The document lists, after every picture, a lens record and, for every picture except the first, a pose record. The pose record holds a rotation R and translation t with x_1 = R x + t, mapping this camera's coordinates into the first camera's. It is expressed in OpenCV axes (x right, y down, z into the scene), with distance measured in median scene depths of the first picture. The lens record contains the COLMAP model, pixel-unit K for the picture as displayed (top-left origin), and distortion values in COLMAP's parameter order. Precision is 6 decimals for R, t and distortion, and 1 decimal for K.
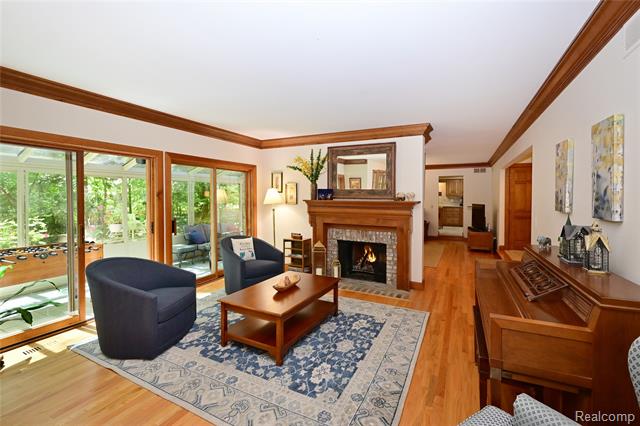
lens RADIAL K [[269.2, 0, 322.7], [0, 269.2, 196.5], [0, 0, 1]] dist [-0.000589, -0.000042]
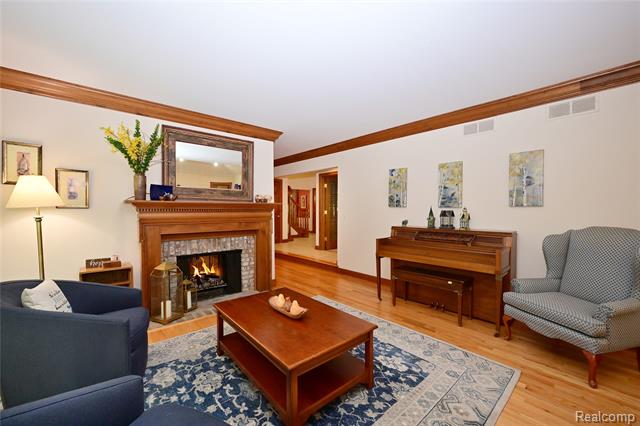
lens RADIAL K [[261.0, 0, 302.4], [0, 261.0, 212.3], [0, 0, 1]] dist [-0.001410, -0.000130]
pose [[0.402349, -0.015511, 0.915355, -0.510158], [-0.000018, 0.999856, 0.016951, 0.032631], [-0.915487, -0.006836, 0.402290, 0.449191]]
